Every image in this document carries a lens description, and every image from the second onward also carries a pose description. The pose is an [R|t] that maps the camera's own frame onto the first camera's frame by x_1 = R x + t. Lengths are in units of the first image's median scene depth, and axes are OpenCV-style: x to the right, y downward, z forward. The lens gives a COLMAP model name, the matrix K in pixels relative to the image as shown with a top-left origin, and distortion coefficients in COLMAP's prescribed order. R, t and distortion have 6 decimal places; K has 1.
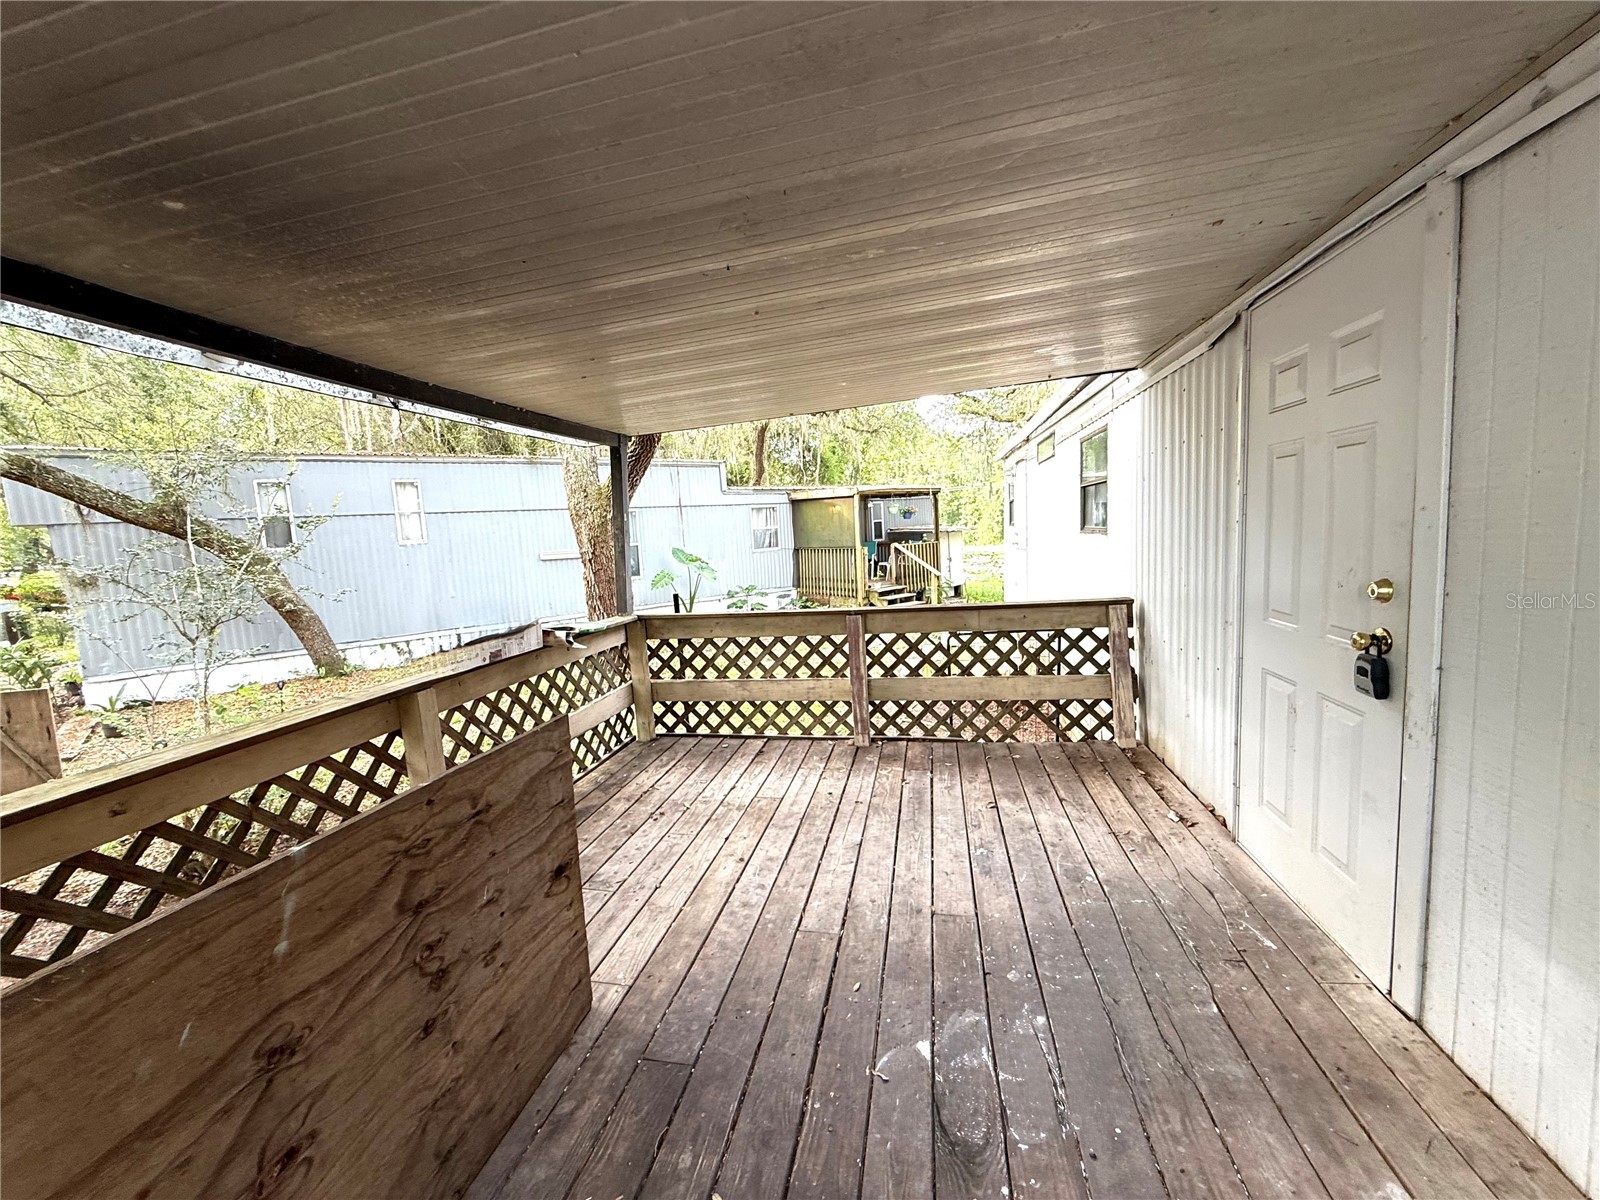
lens RADIAL K [[637.5, 0, 796.7], [0, 637.5, 598.3], [0, 0, 1]] dist [0.000479, 0.000429]
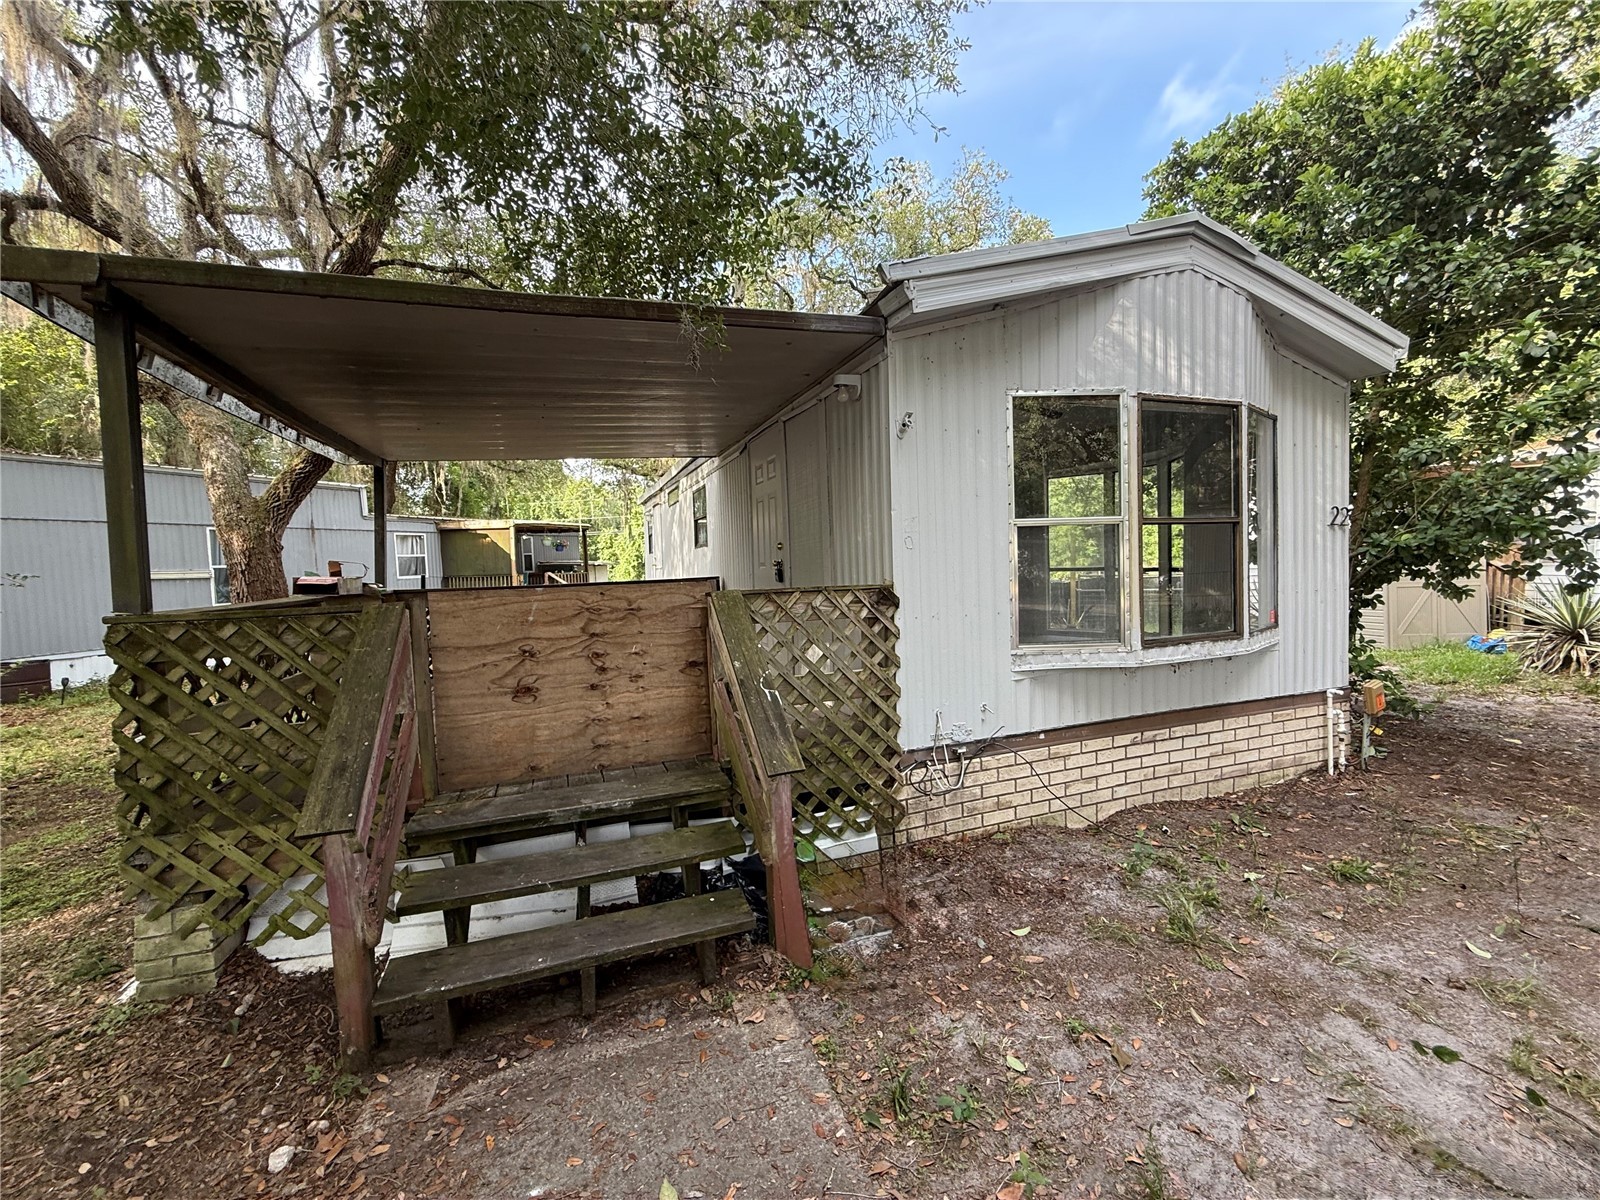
lens RADIAL K [[637.5, 0, 801.6], [0, 637.5, 598.9], [0, 0, 1]] dist [0.000479, 0.000429]
pose [[0.845958, -0.004682, 0.533229, -0.069195], [0.043930, 0.997174, -0.060939, 0.049324], [-0.531437, 0.074977, 0.843773, -0.183829]]
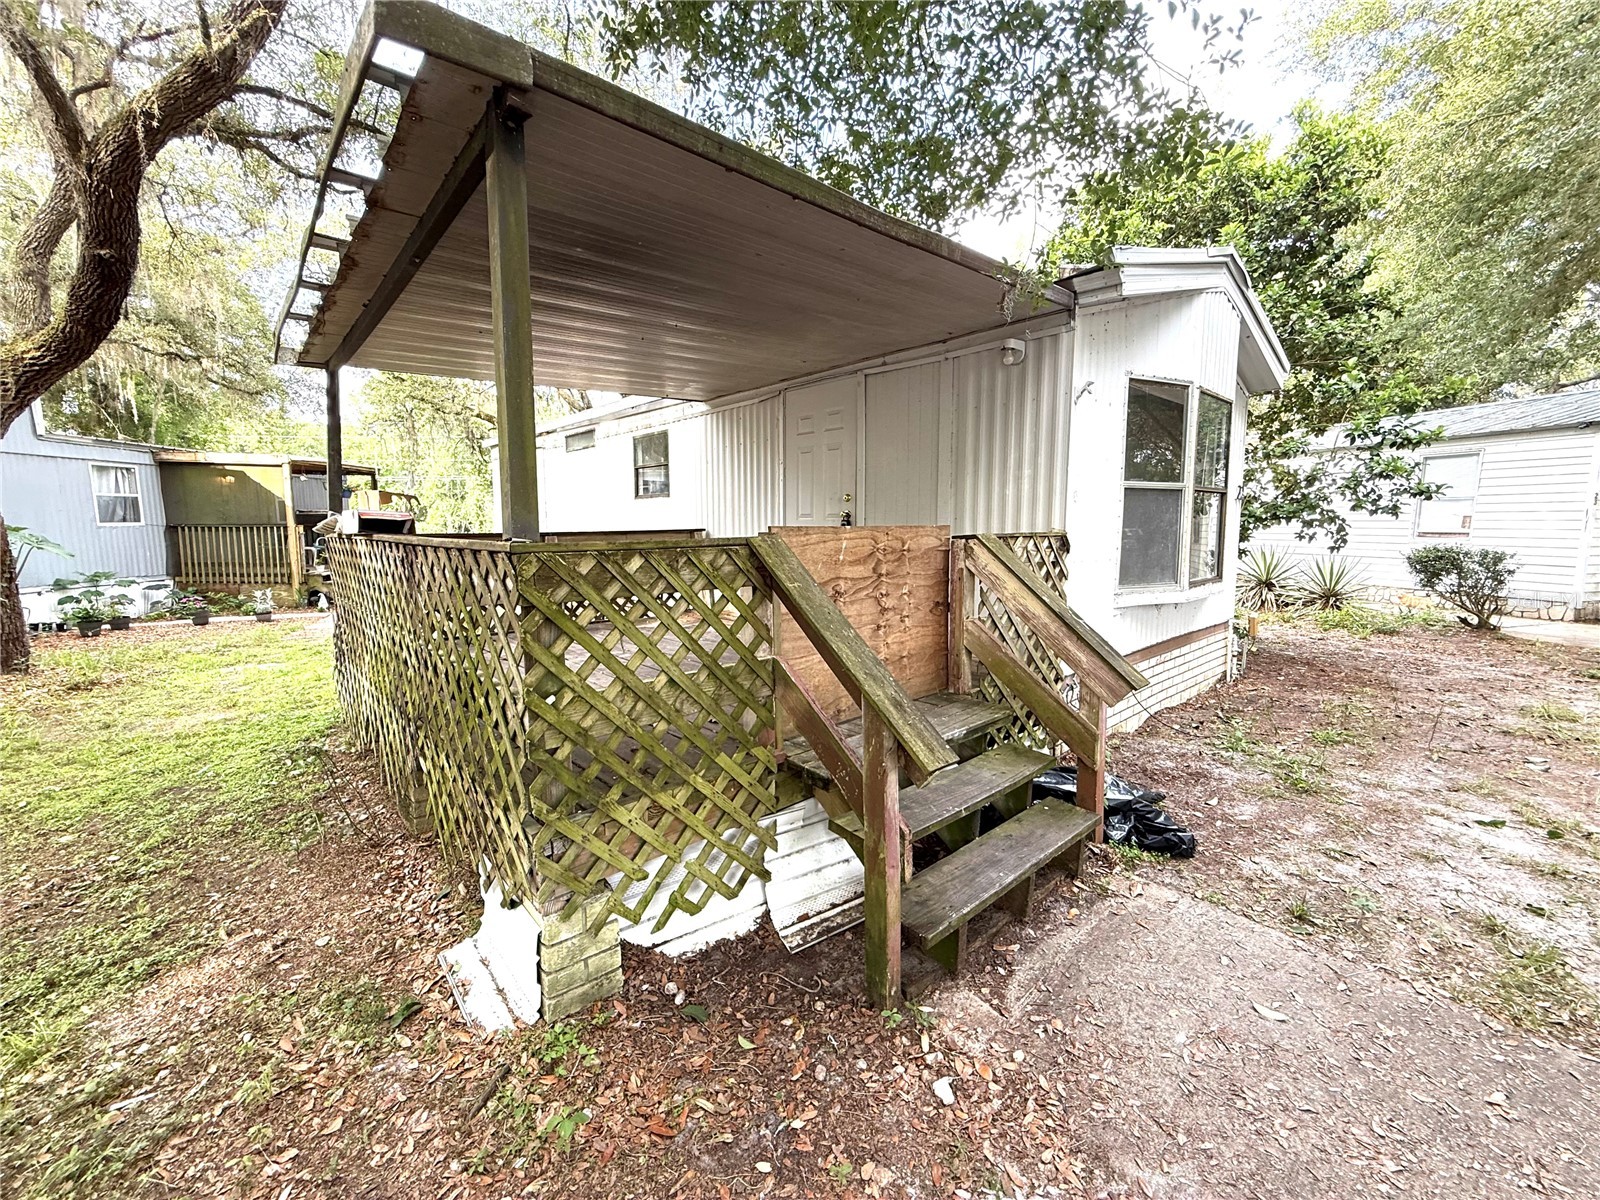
lens RADIAL K [[637.5, 0, 797.1], [0, 637.5, 597.2], [0, 0, 1]] dist [0.000479, 0.000429]
pose [[0.585836, -0.044924, 0.809183, -0.202223], [0.059420, 0.998156, 0.012396, 0.048378], [-0.808248, 0.040820, 0.587425, -0.068057]]
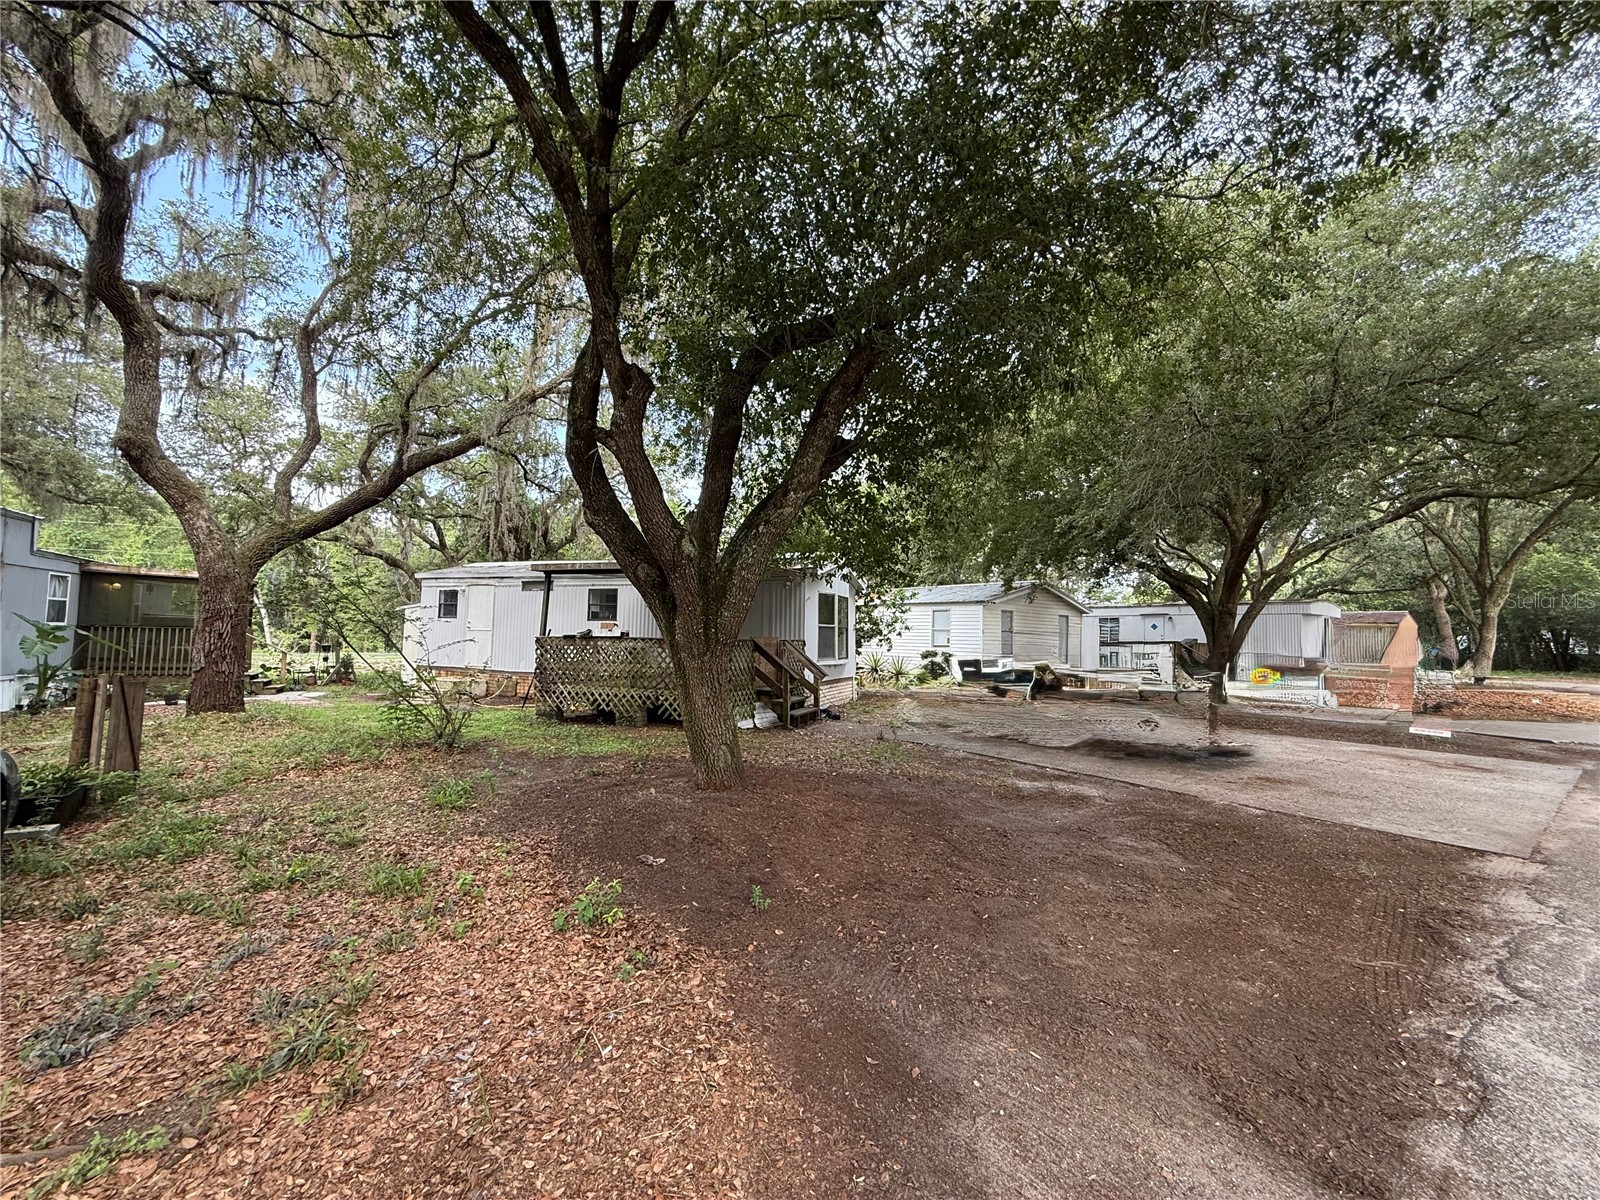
lens RADIAL K [[637.5, 0, 798.4], [0, 637.5, 597.0], [0, 0, 1]] dist [0.000479, 0.000429]
pose [[0.151895, 0.114898, 0.981696, -0.851618], [0.080757, 0.988457, -0.128185, 0.088747], [-0.985092, 0.098749, 0.140863, -0.130350]]
